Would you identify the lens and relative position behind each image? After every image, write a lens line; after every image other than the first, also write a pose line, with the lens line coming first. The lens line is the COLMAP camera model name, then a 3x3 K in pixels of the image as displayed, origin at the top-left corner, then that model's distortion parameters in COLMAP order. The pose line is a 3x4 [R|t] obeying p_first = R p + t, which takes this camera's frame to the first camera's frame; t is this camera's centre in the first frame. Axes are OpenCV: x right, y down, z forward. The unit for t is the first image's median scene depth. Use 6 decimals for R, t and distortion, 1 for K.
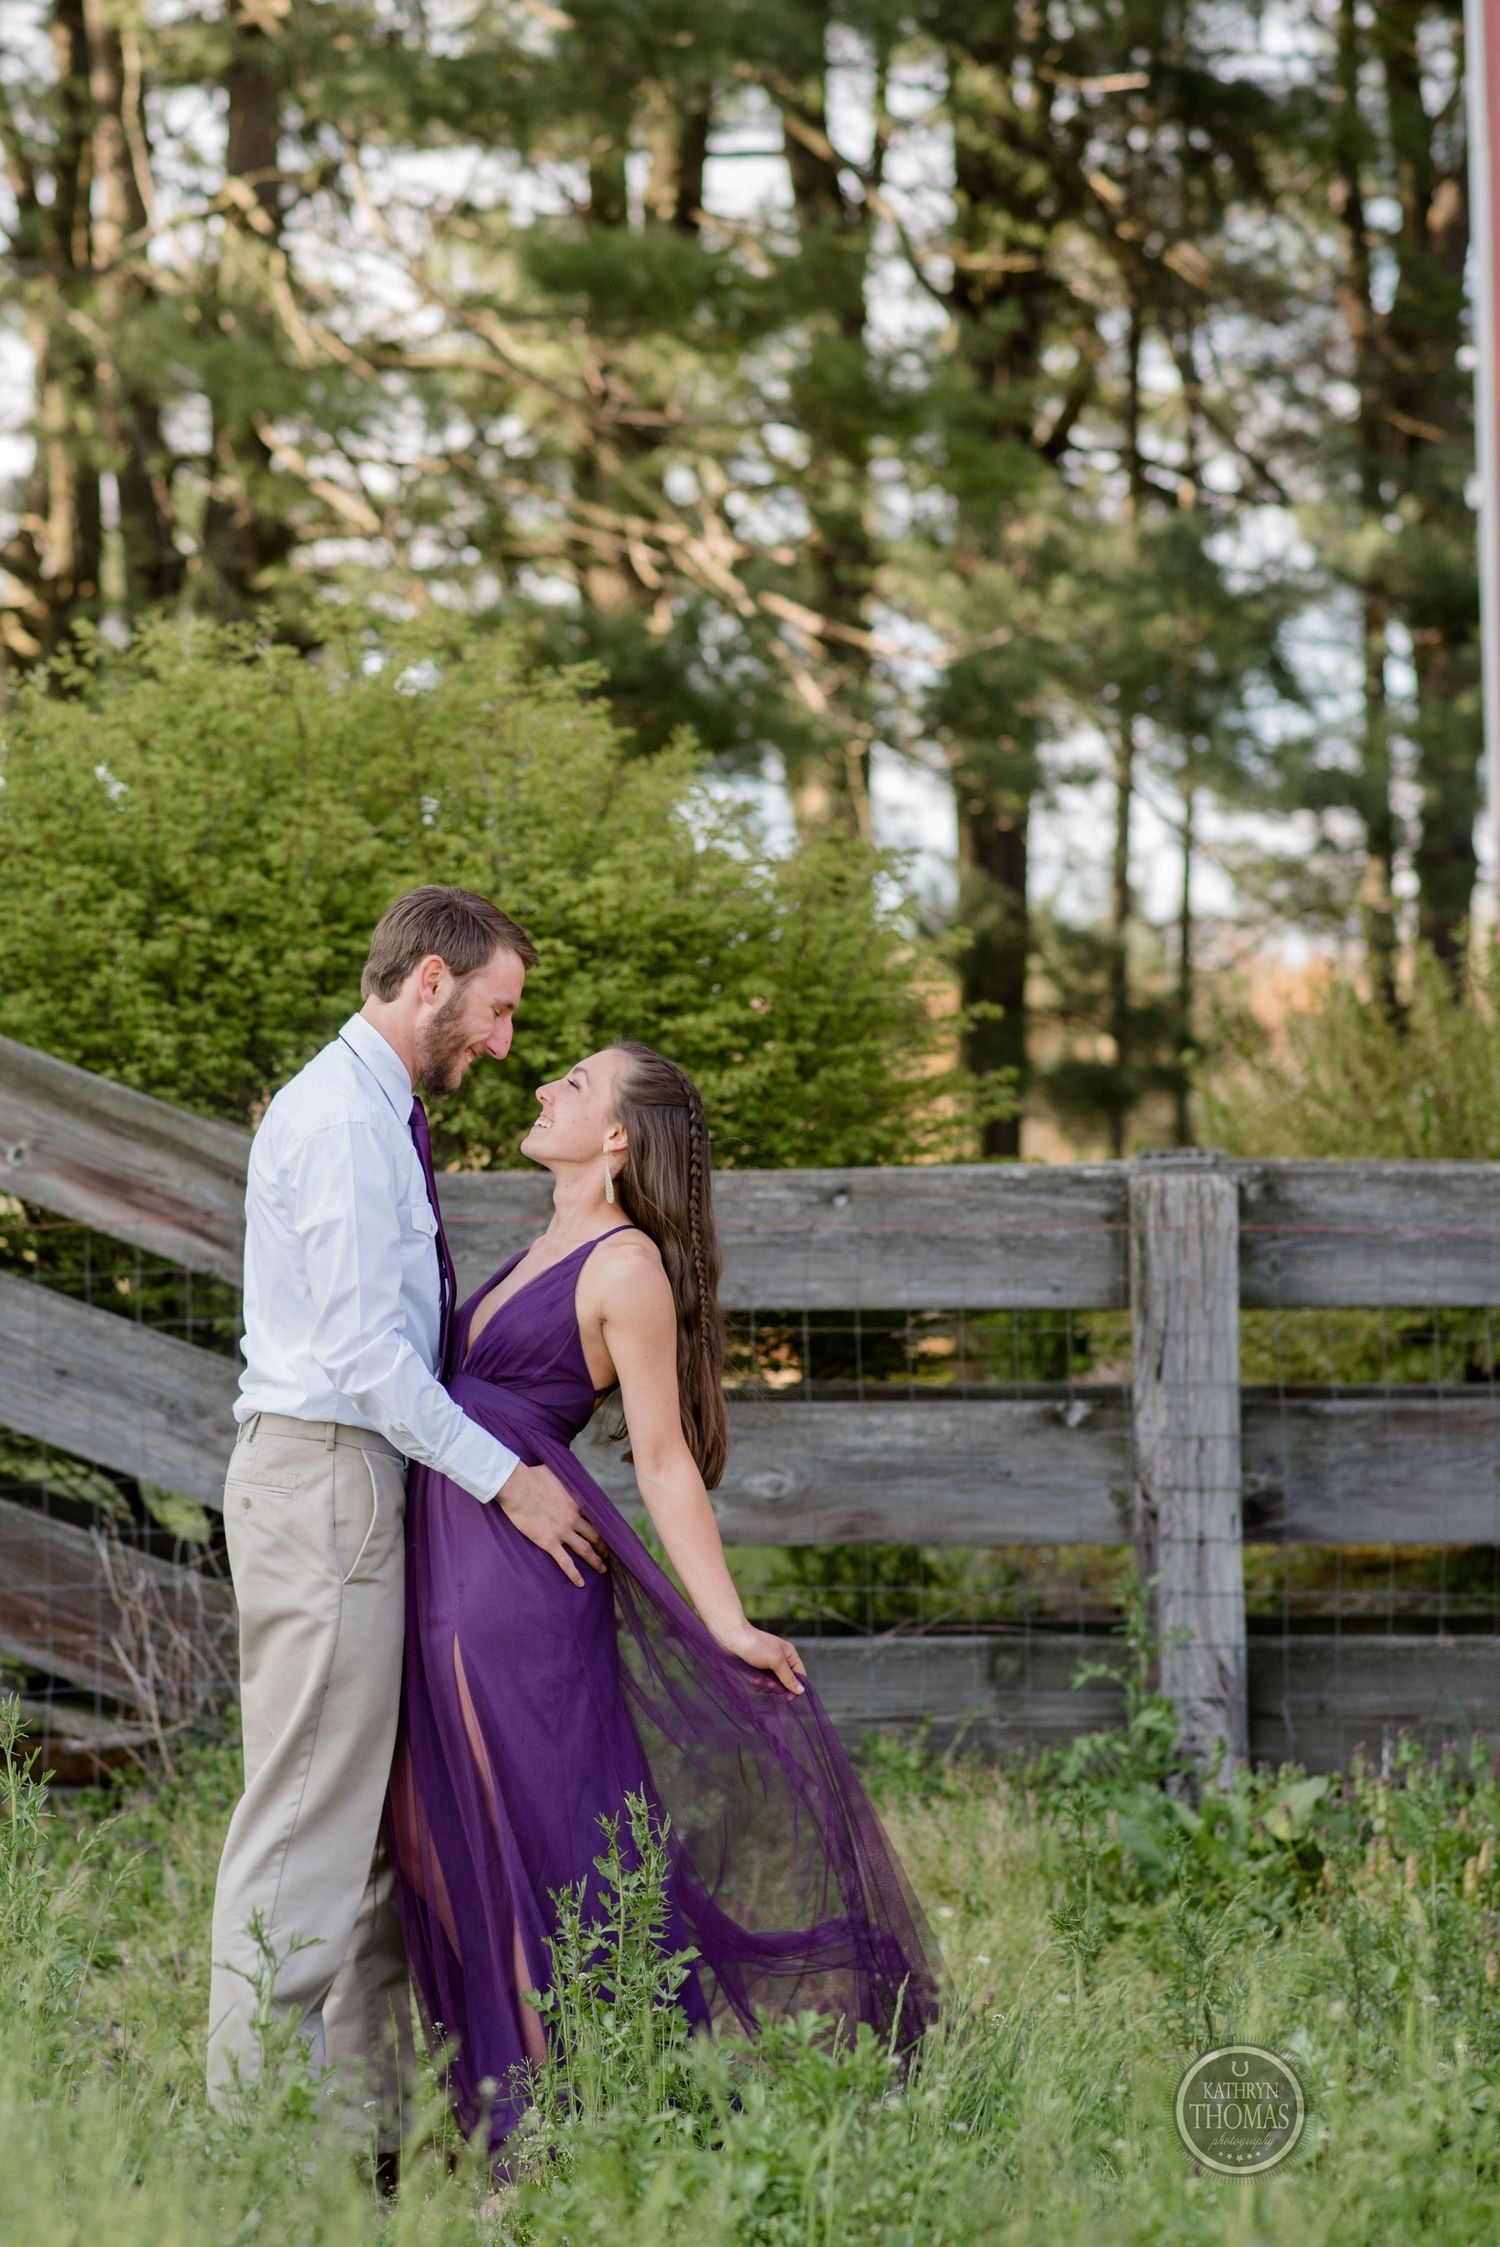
lens RADIAL K [[7779.9, 0, 745.3], [0, 7779.9, 1134.7], [0, 0, 1]] dist [0.078882, 0.000000]
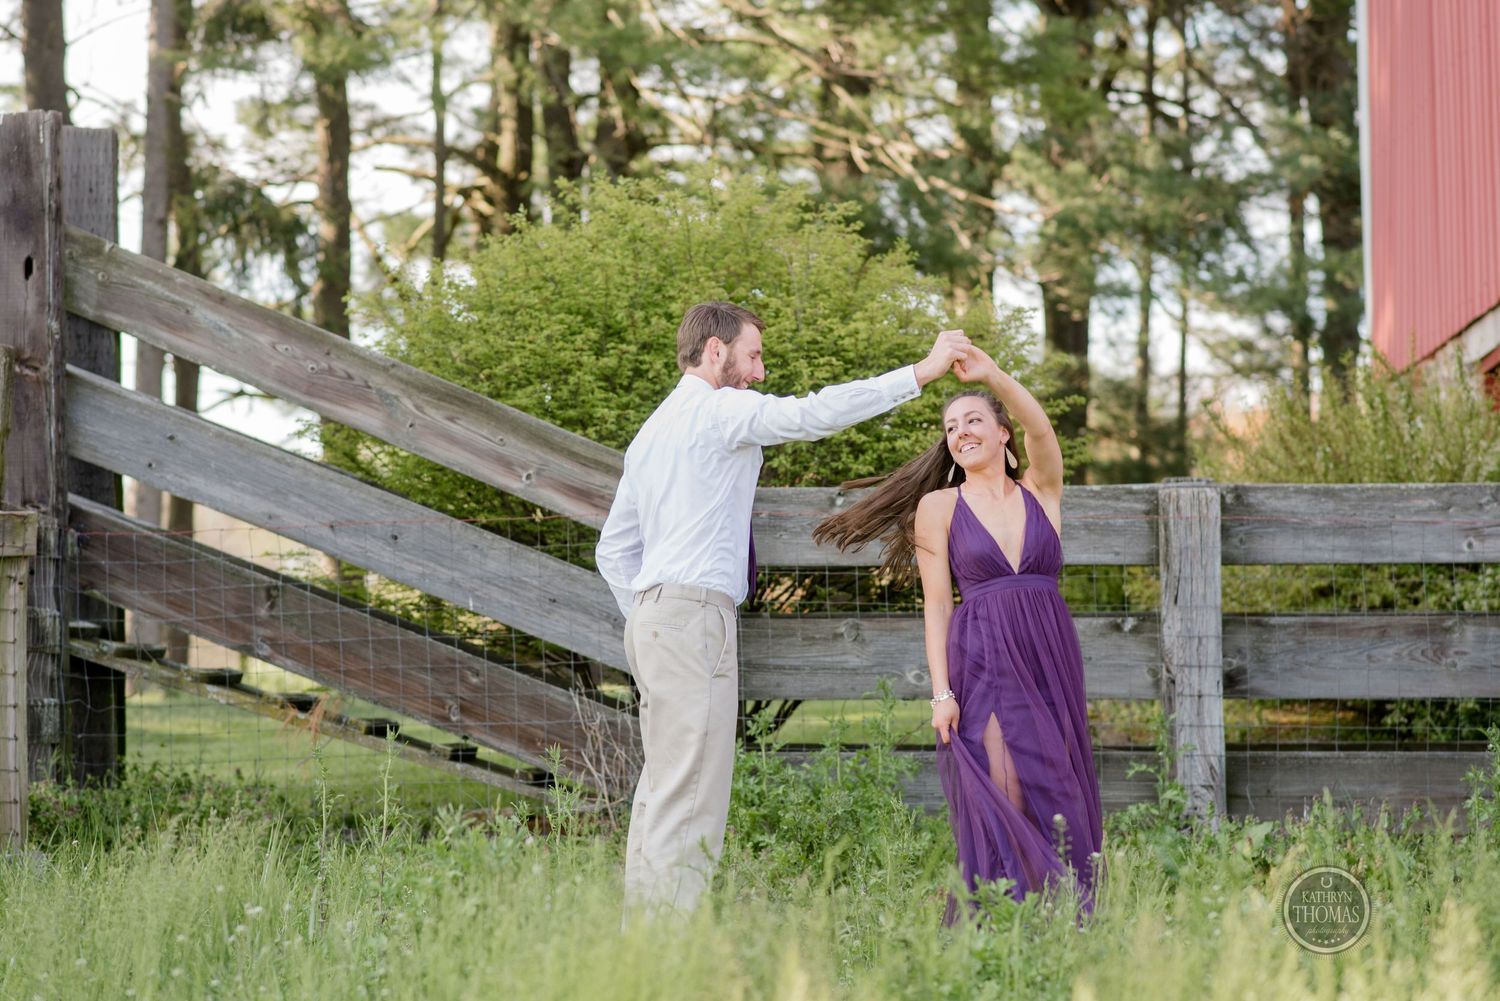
lens RADIAL K [[5193.5, 0, 751.2], [0, 5193.5, 491.5], [0, 0, 1]] dist [0.078882, 0.000000]
pose [[0.999723, 0.000873, -0.023541, -0.014782], [-0.001242, 0.999876, -0.015697, 0.023585], [0.023524, 0.015722, 0.999600, -0.172899]]
